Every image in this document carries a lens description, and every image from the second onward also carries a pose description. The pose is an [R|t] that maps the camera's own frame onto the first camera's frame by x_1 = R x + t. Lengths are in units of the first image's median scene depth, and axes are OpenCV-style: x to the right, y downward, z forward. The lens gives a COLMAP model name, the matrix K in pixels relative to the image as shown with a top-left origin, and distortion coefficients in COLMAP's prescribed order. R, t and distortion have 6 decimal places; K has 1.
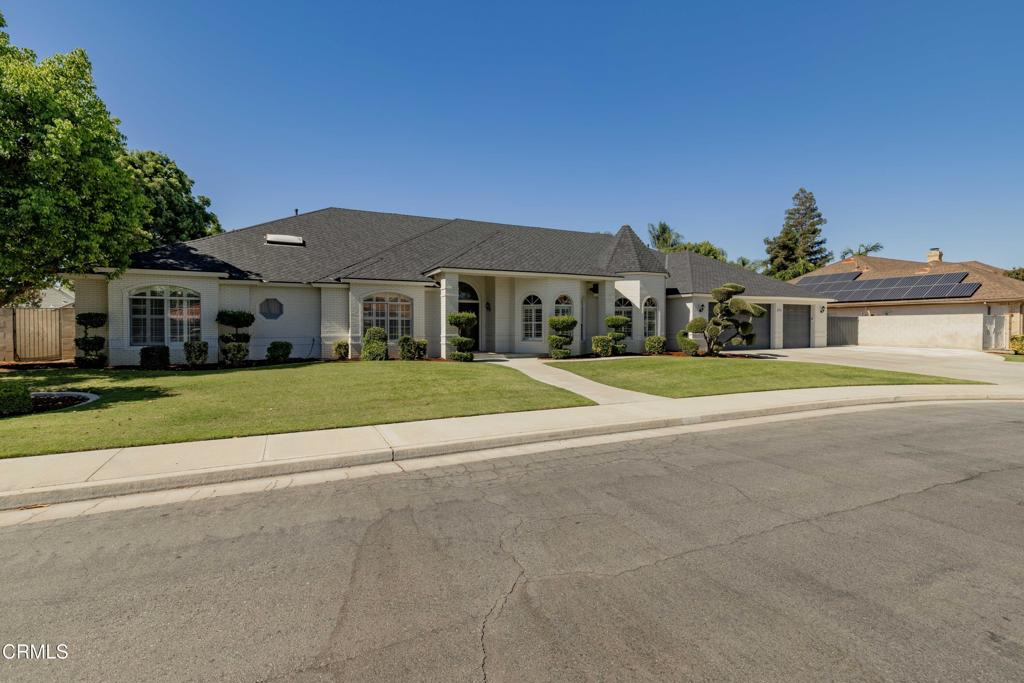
lens RADIAL K [[472.0, 0, 521.9], [0, 472.0, 337.1], [0, 0, 1]] dist [0.003377, -0.000989]
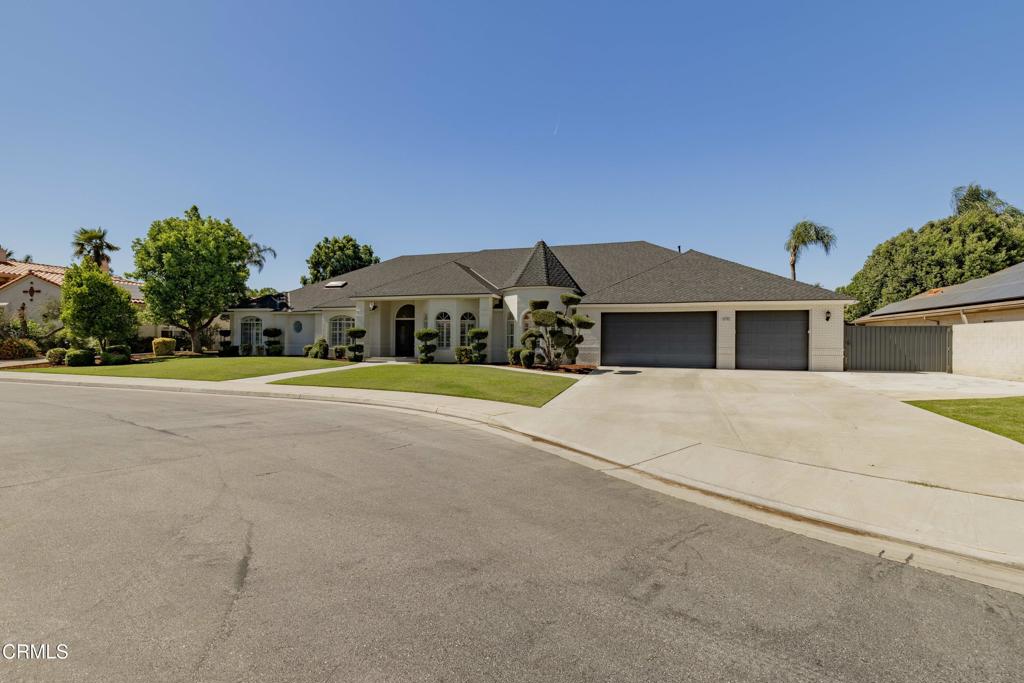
lens RADIAL K [[472.0, 0, 511.1], [0, 472.0, 336.4], [0, 0, 1]] dist [0.003377, -0.000989]
pose [[0.712739, 0.002021, -0.701427, 0.979569], [-0.023465, 0.999505, -0.020964, -0.004671], [0.701037, 0.031401, 0.712433, 0.239427]]
